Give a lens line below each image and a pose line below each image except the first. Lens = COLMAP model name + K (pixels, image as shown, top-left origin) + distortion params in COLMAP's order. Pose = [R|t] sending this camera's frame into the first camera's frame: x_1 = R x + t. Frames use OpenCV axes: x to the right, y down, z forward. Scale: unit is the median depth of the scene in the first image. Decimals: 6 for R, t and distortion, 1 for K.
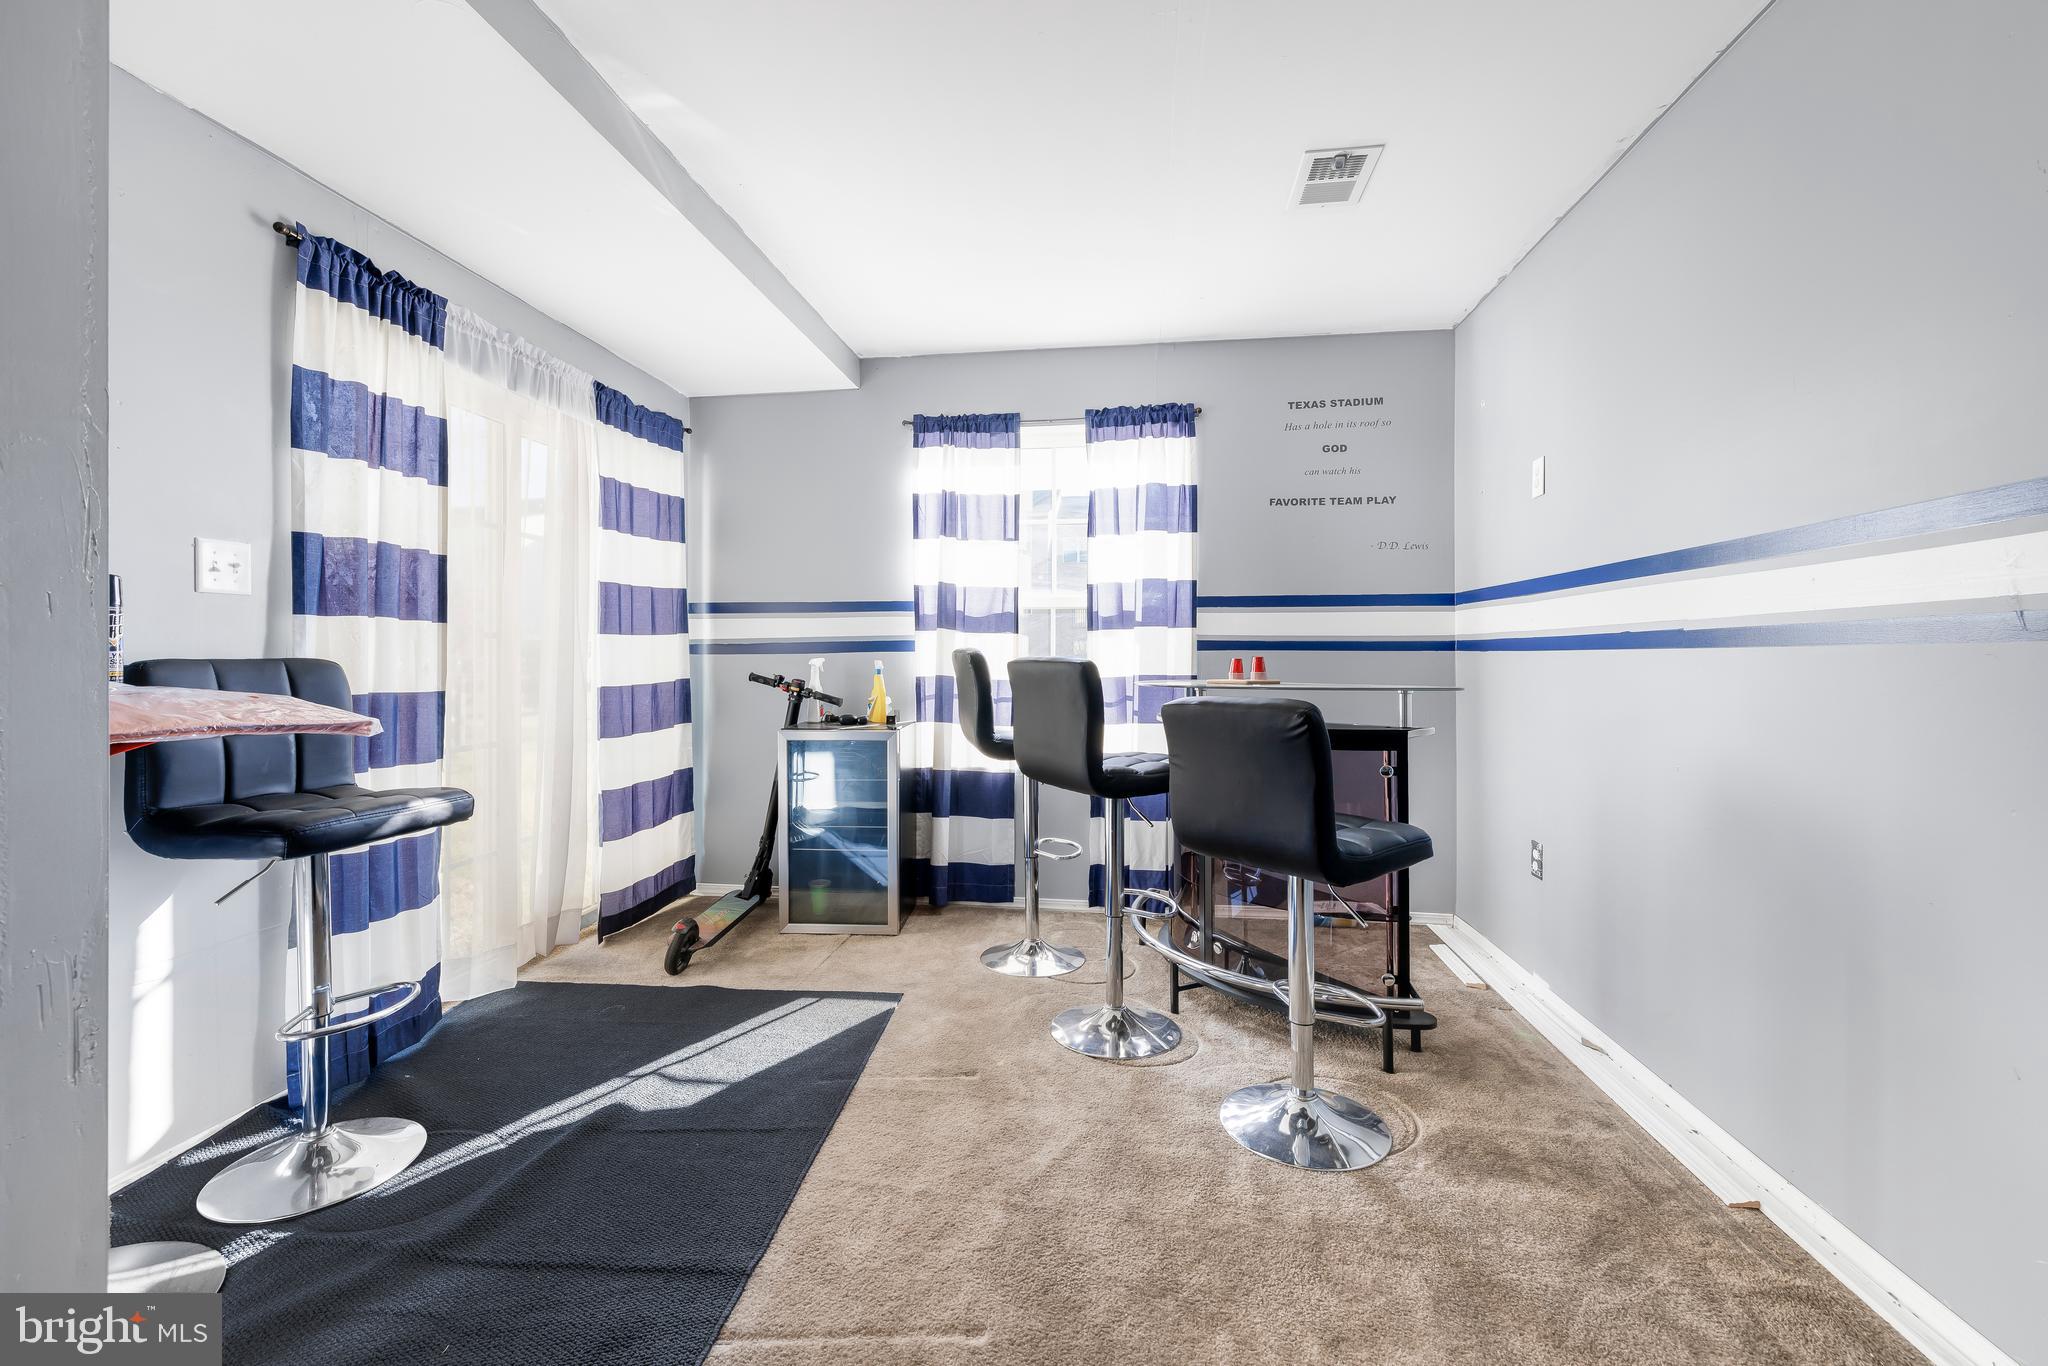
lens RADIAL K [[885.3, 0, 996.8], [0, 885.3, 665.6], [0, 0, 1]] dist [0.000078, 0.000634]
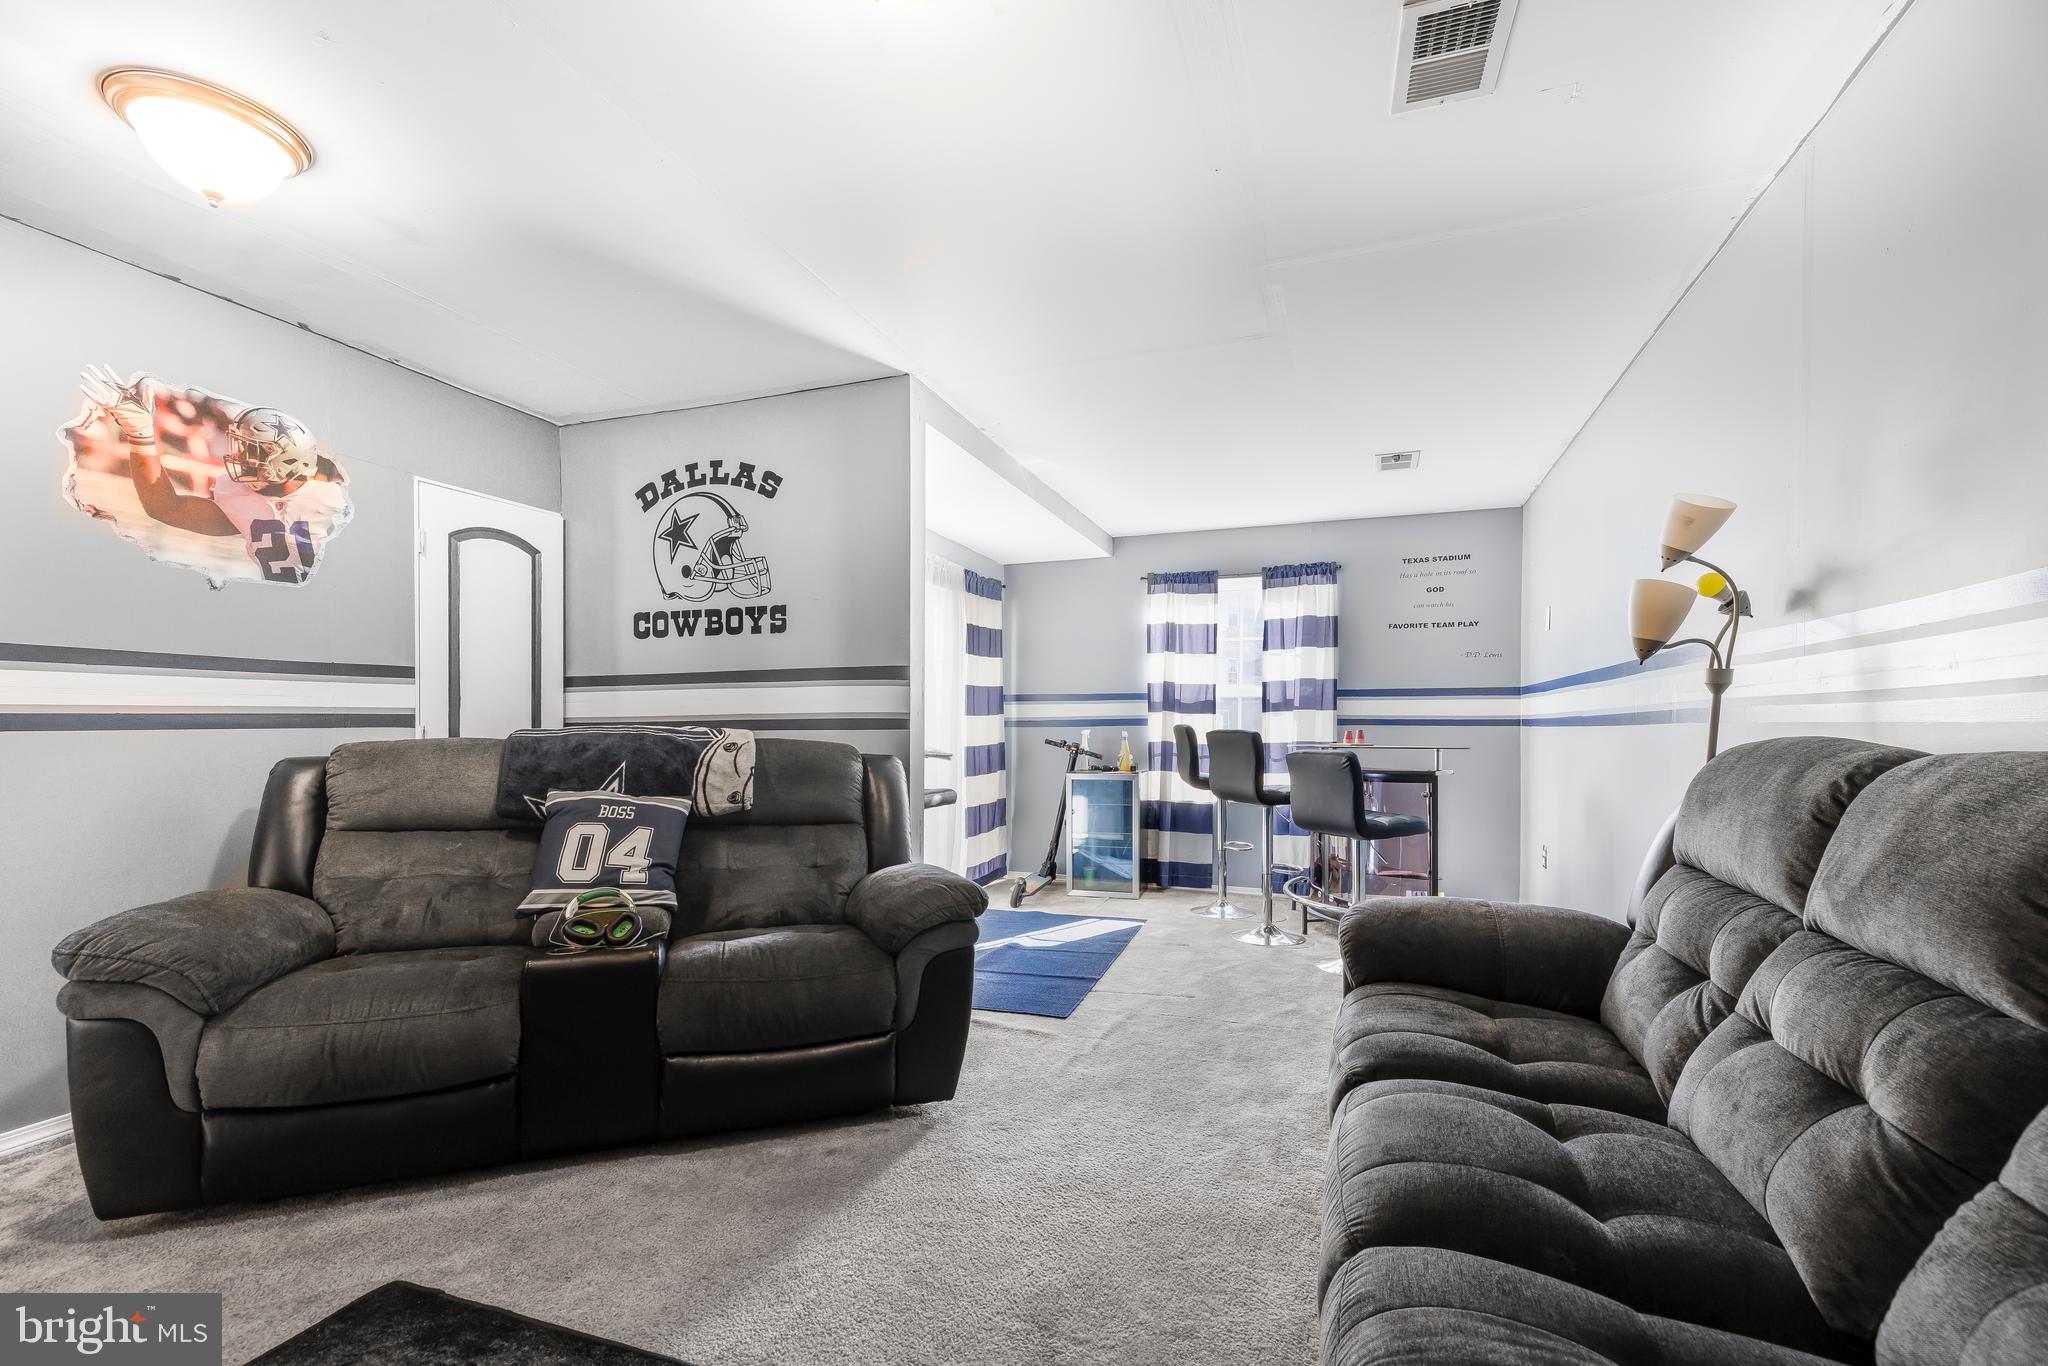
lens RADIAL K [[885.3, 0, 1017.2], [0, 885.3, 744.0], [0, 0, 1]] dist [0.000078, 0.000634]
pose [[0.979167, 0.006369, -0.202956, -0.001311], [-0.004572, 0.999946, 0.009323, 0.003057], [0.203004, -0.008201, 0.979143, -0.593550]]
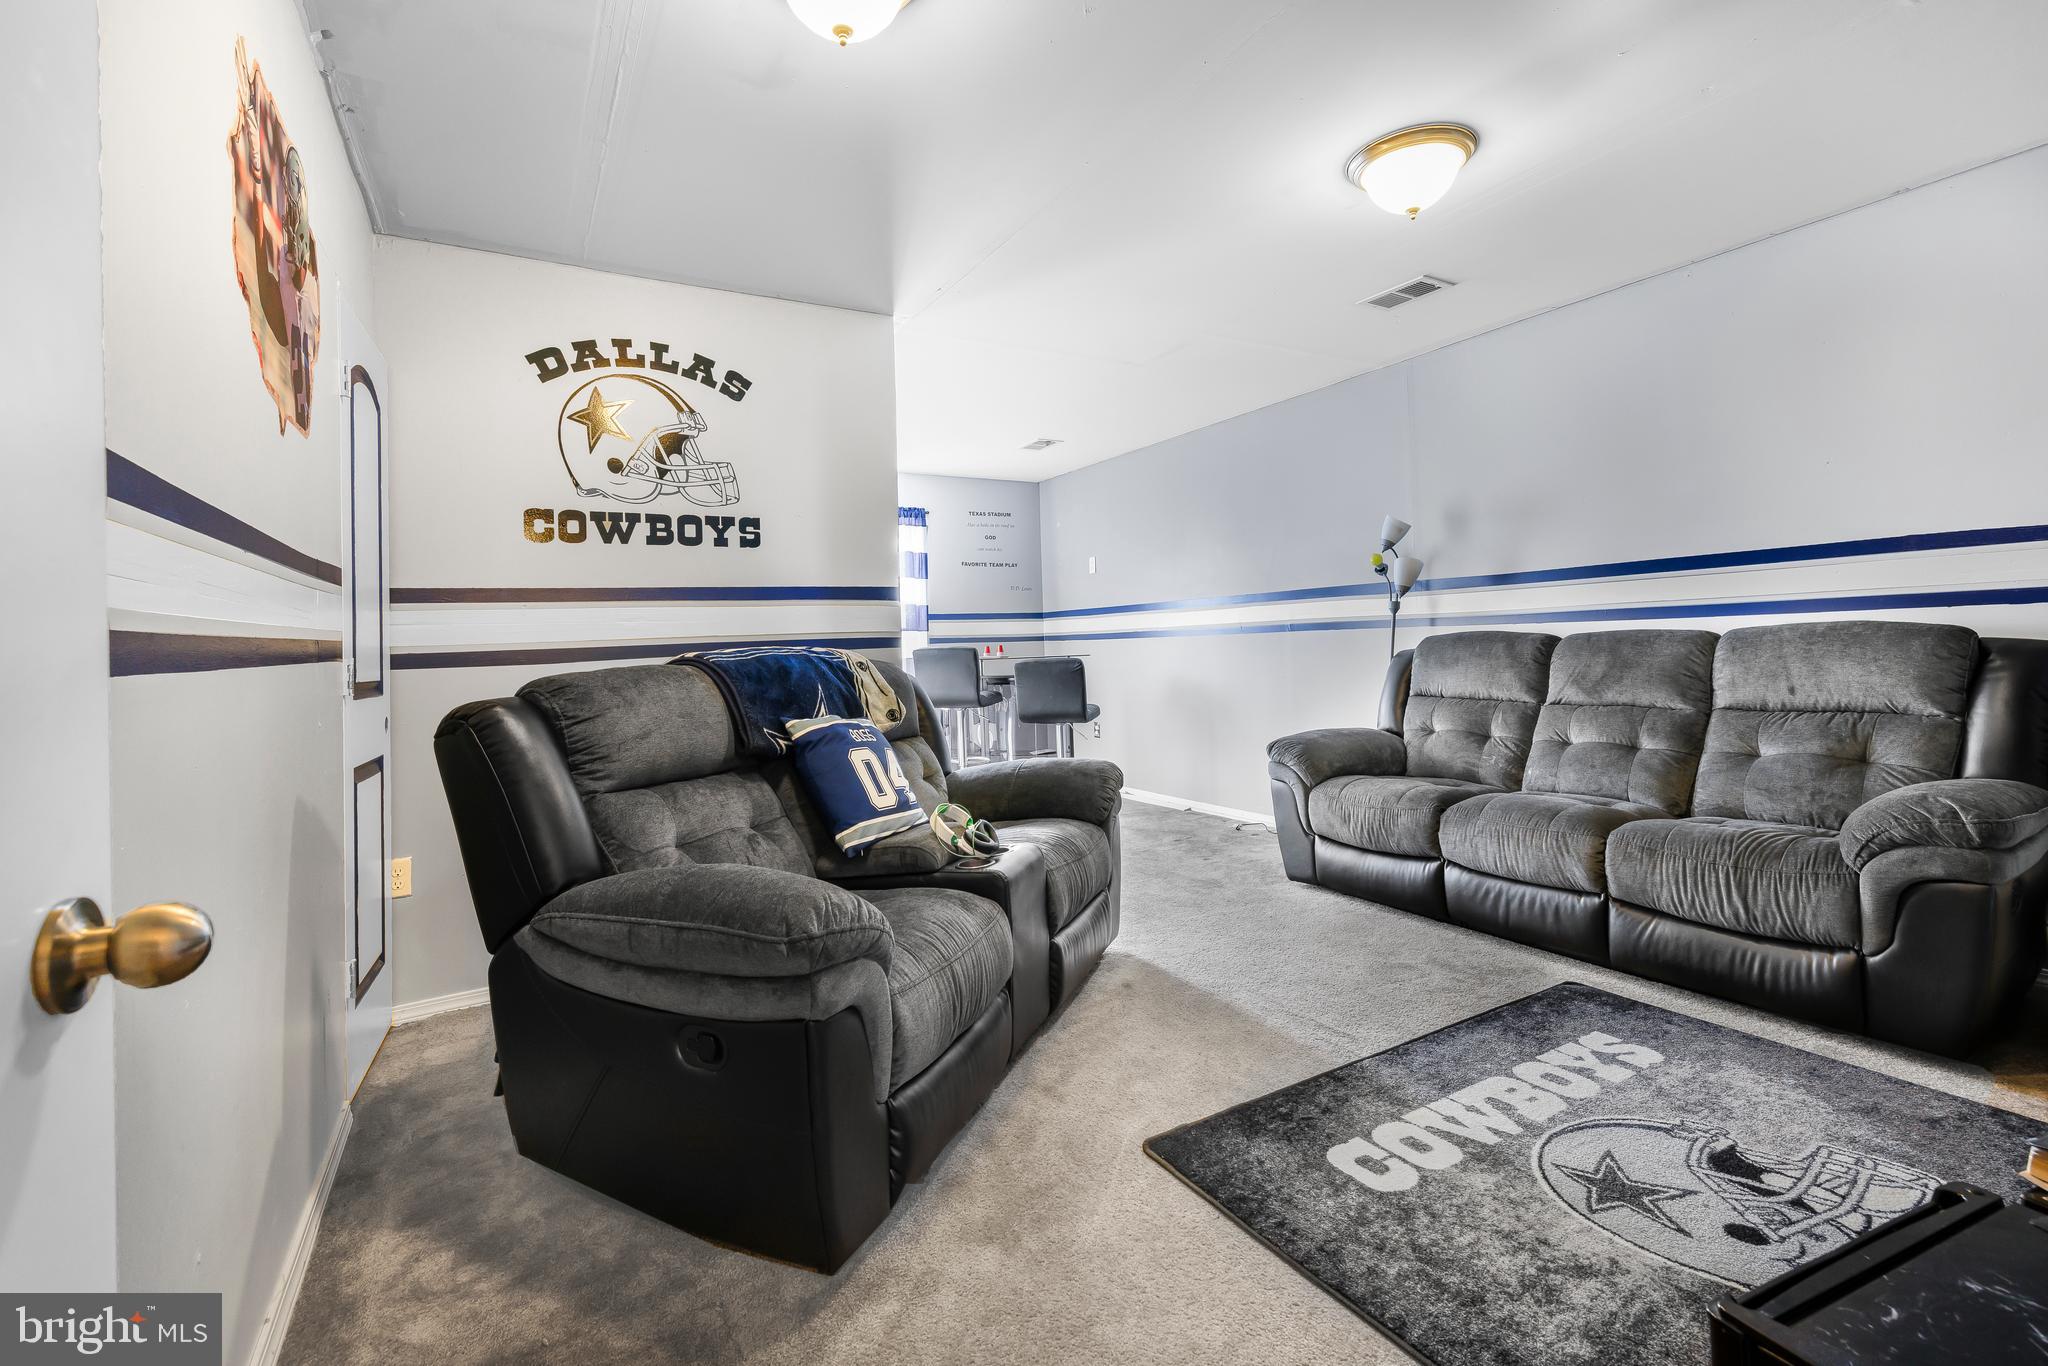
lens RADIAL K [[885.3, 0, 1032.9], [0, 885.3, 641.1], [0, 0, 1]] dist [0.000078, 0.000634]
pose [[0.791385, -0.020915, 0.610960, -0.728466], [0.035656, 0.999292, -0.011977, 0.006987], [-0.610277, 0.031262, 0.791571, -0.579123]]
